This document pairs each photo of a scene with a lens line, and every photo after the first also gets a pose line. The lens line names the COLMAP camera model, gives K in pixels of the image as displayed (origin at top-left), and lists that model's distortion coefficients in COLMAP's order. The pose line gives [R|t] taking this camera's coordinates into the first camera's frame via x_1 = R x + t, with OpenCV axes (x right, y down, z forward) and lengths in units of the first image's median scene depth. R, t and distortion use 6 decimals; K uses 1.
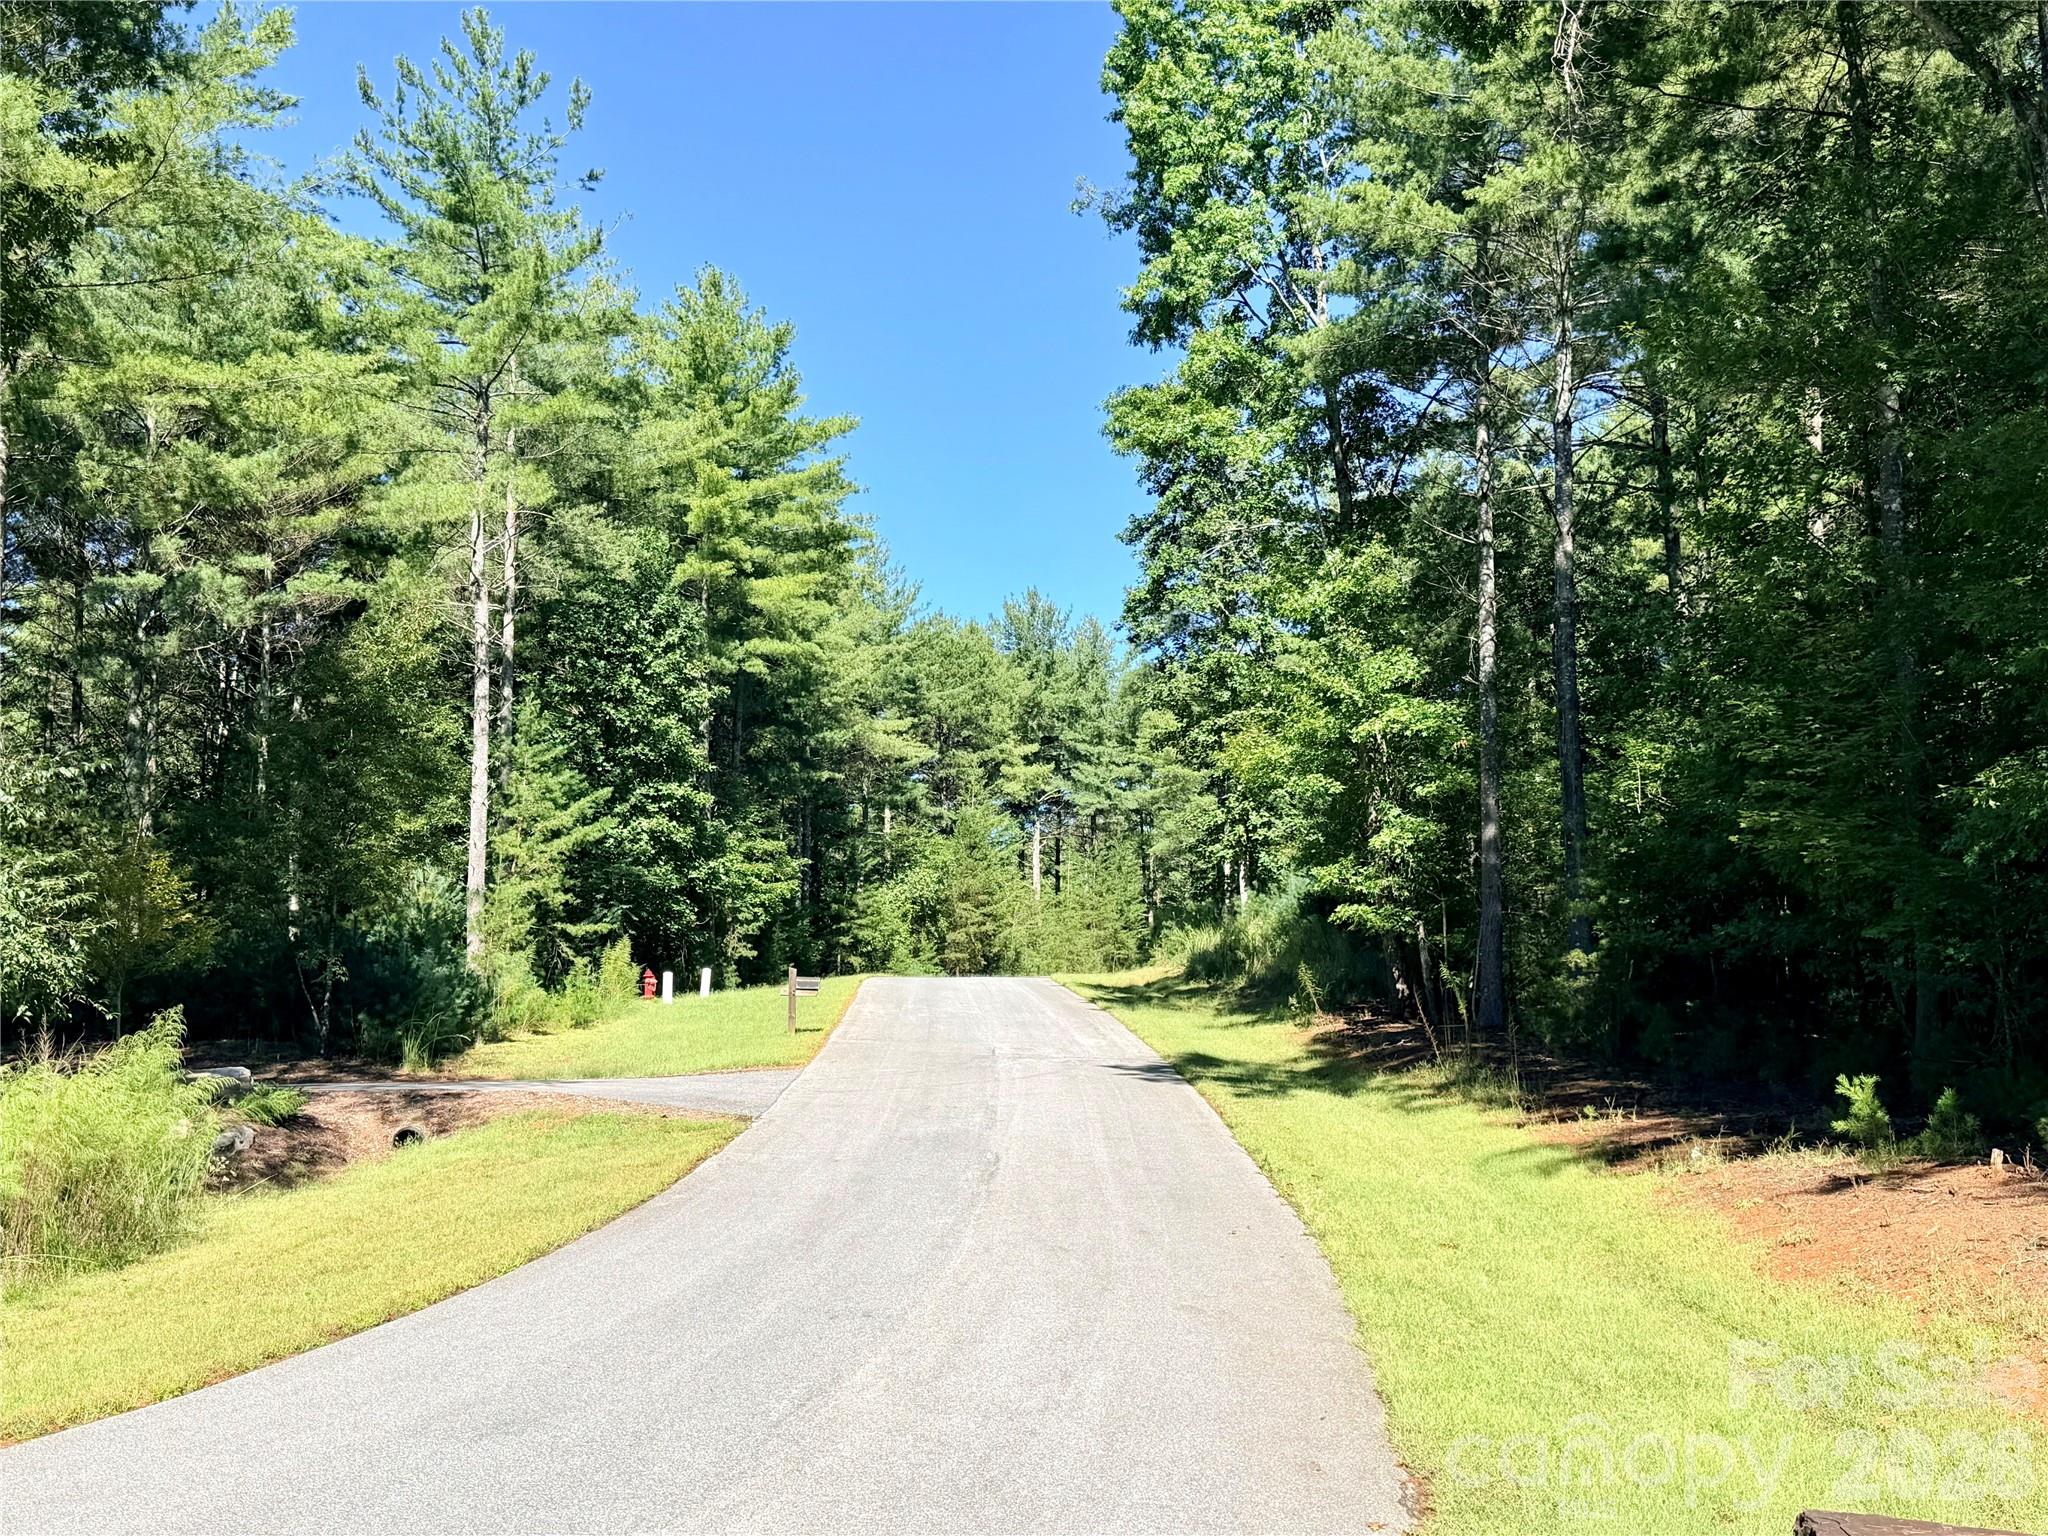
lens RADIAL K [[2153.6, 0, 1021.7], [0, 2153.6, 770.4], [0, 0, 1]] dist [0.004097, 0.000000]
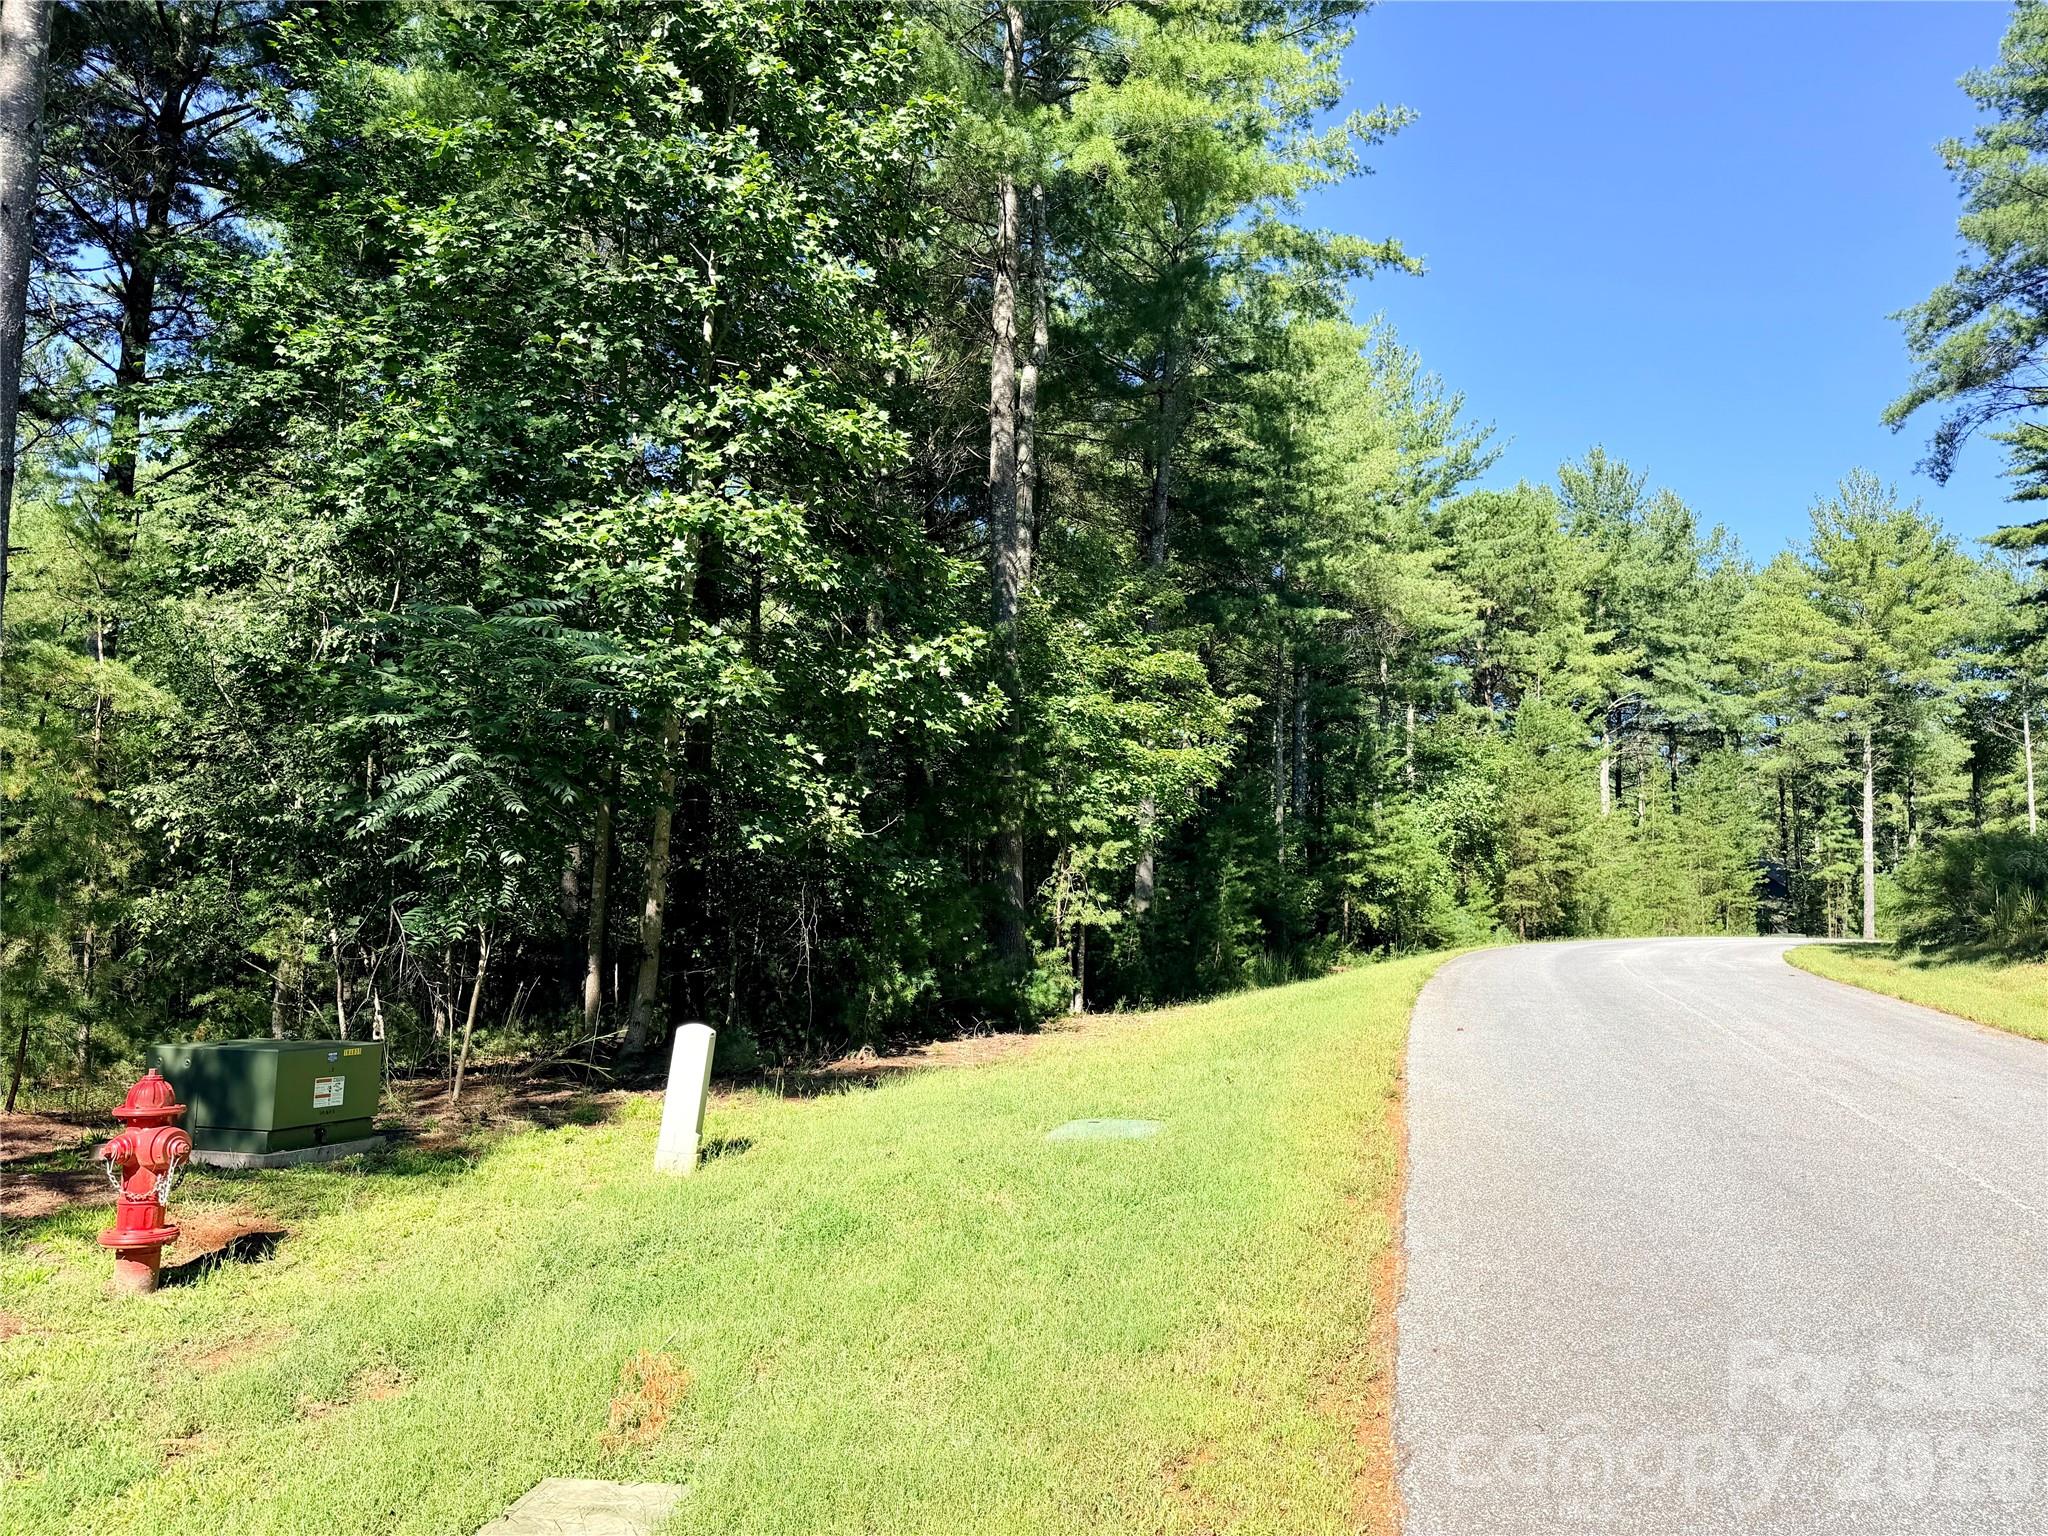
lens RADIAL K [[1427.0, 0, 1018.9], [0, 1427.0, 773.6], [0, 0, 1]] dist [0.029332, -0.000100]
pose [[0.949528, -0.002461, -0.313673, -0.039873], [0.006134, 0.999924, 0.010723, 0.038633], [0.313623, -0.012106, 0.949471, 0.518884]]
